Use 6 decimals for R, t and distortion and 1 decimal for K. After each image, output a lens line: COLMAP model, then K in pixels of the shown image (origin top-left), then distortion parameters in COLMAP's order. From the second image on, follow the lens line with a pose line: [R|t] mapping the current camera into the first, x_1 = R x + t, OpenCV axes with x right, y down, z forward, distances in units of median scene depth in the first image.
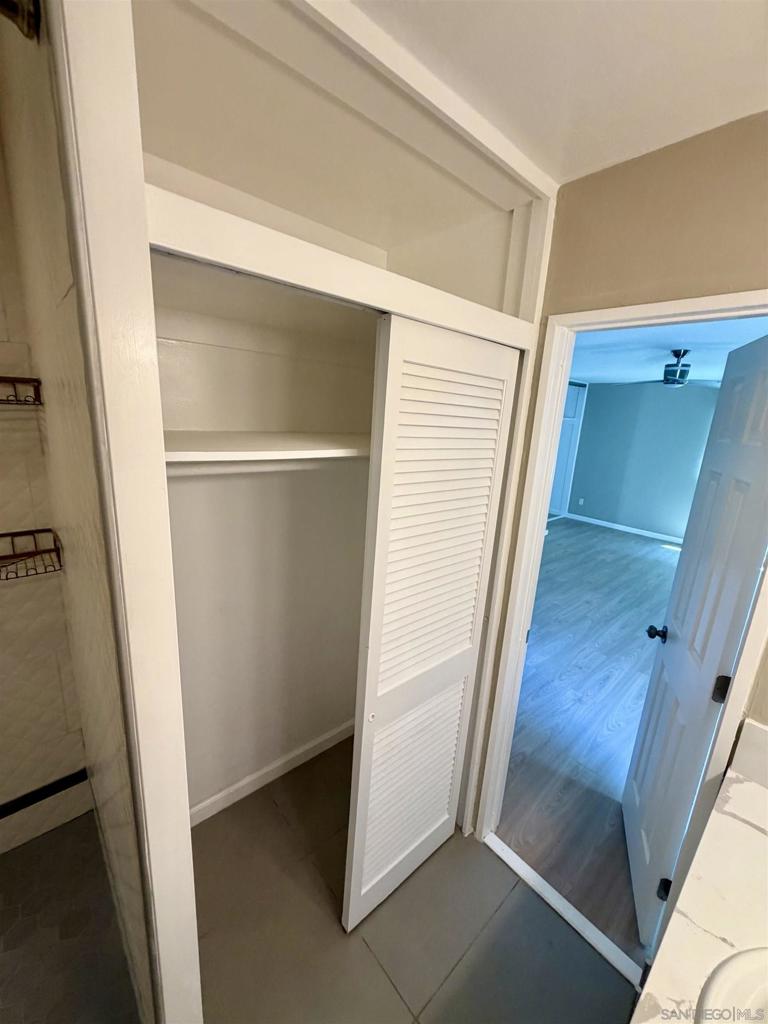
lens RADIAL K [[407.3, 0, 384.0], [0, 407.3, 512.0], [0, 0, 1]] dist [0.000773, -0.000205]
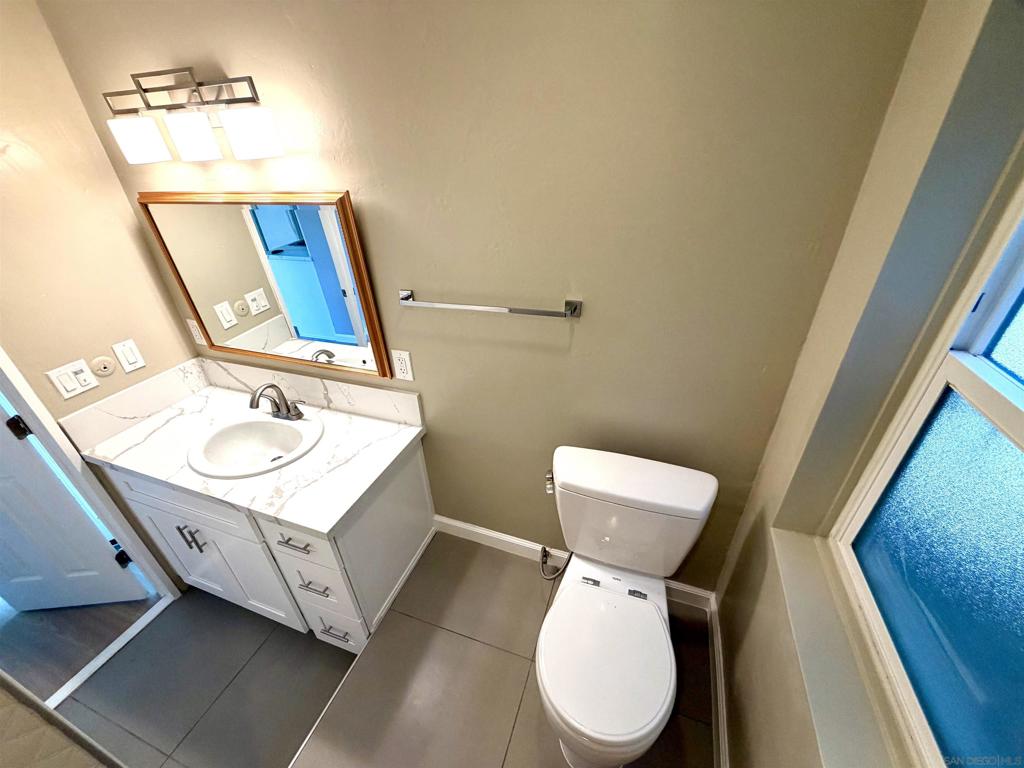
lens RADIAL K [[407.3, 0, 511.5], [0, 407.3, 385.5], [0, 0, 1]] dist [0.000773, -0.000205]
pose [[-0.482028, -0.475349, 0.735997, -0.363210], [0.215170, 0.750080, 0.625366, -0.062301], [-0.849324, 0.459808, -0.259279, -0.028146]]
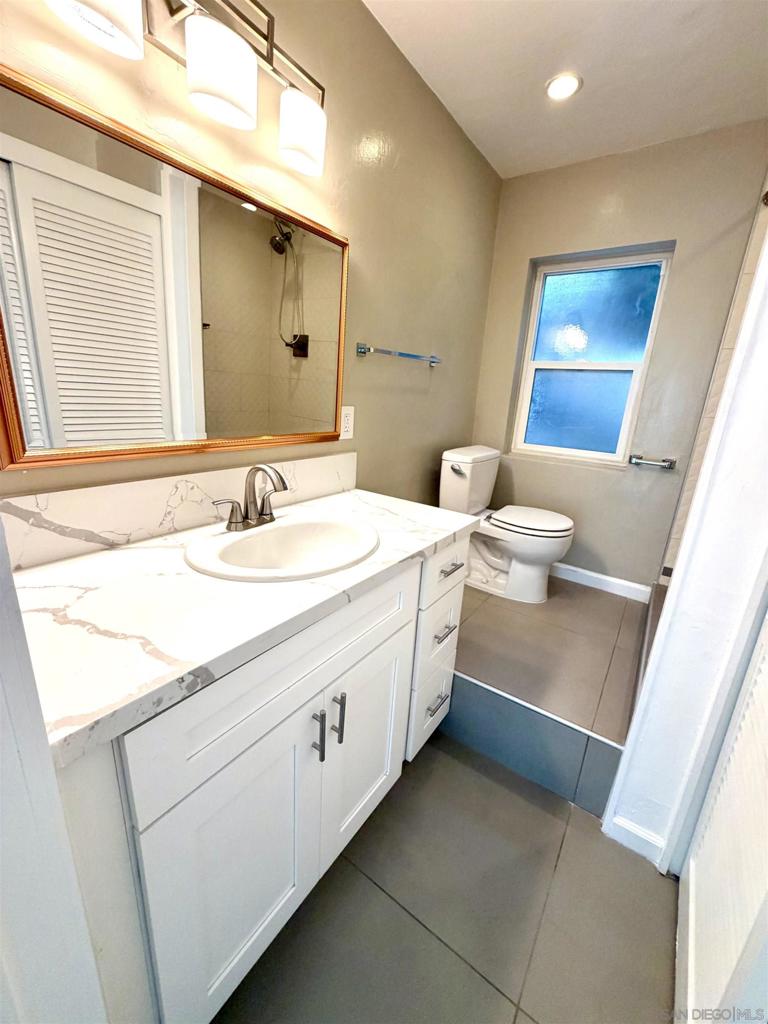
lens RADIAL K [[409.0, 0, 383.9], [0, 409.0, 509.1], [0, 0, 1]] dist [0.000794, -0.000023]
pose [[-0.969155, -0.041099, -0.243002, 0.247630], [-0.155493, 0.866949, 0.473519, 0.065693], [0.191209, 0.496699, -0.846599, 0.524426]]
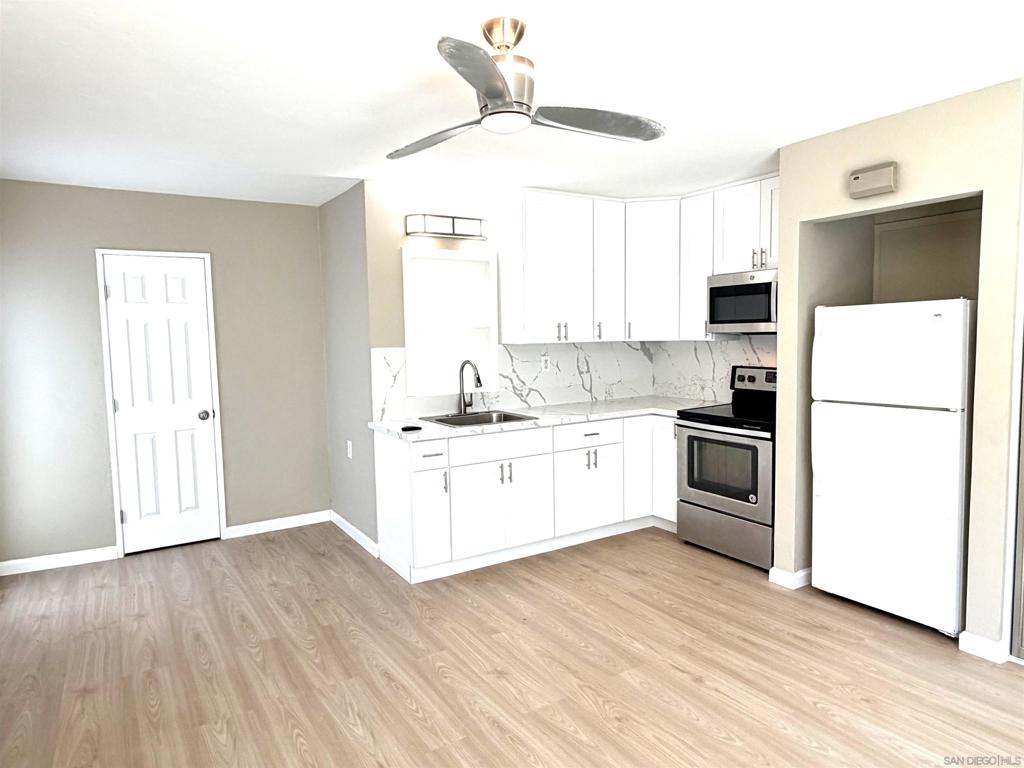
lens RADIAL K [[638.2, 0, 509.1], [0, 638.2, 384.4], [0, 0, 1]] dist [-0.001097, 0.000369]
pose [[-0.163313, 0.025942, -0.986233, 1.821951], [-0.219946, 0.973538, 0.062029, -0.188775], [0.961745, 0.227048, -0.153286, 1.642257]]
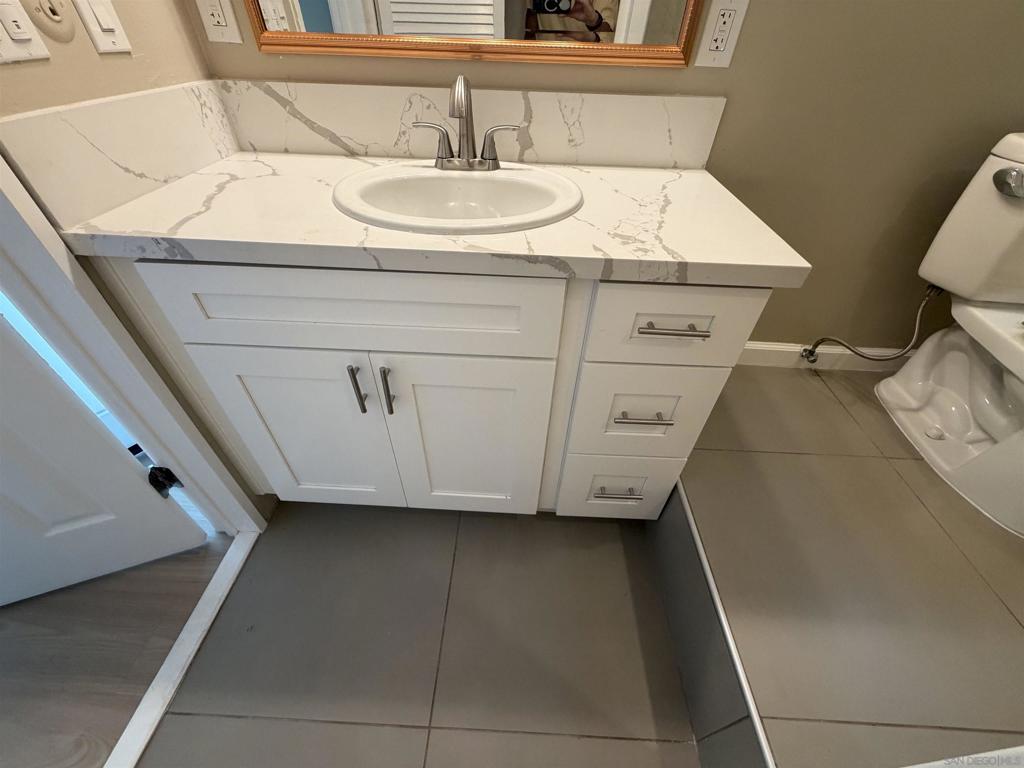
lens RADIAL K [[409.0, 0, 508.8], [0, 409.0, 384.1], [0, 0, 1]] dist [0.000794, -0.000023]
pose [[-0.716046, -0.515665, 0.470497, -0.023442], [0.100166, 0.591136, 0.800328, 0.134672], [-0.690829, 0.620200, -0.371628, 0.364865]]
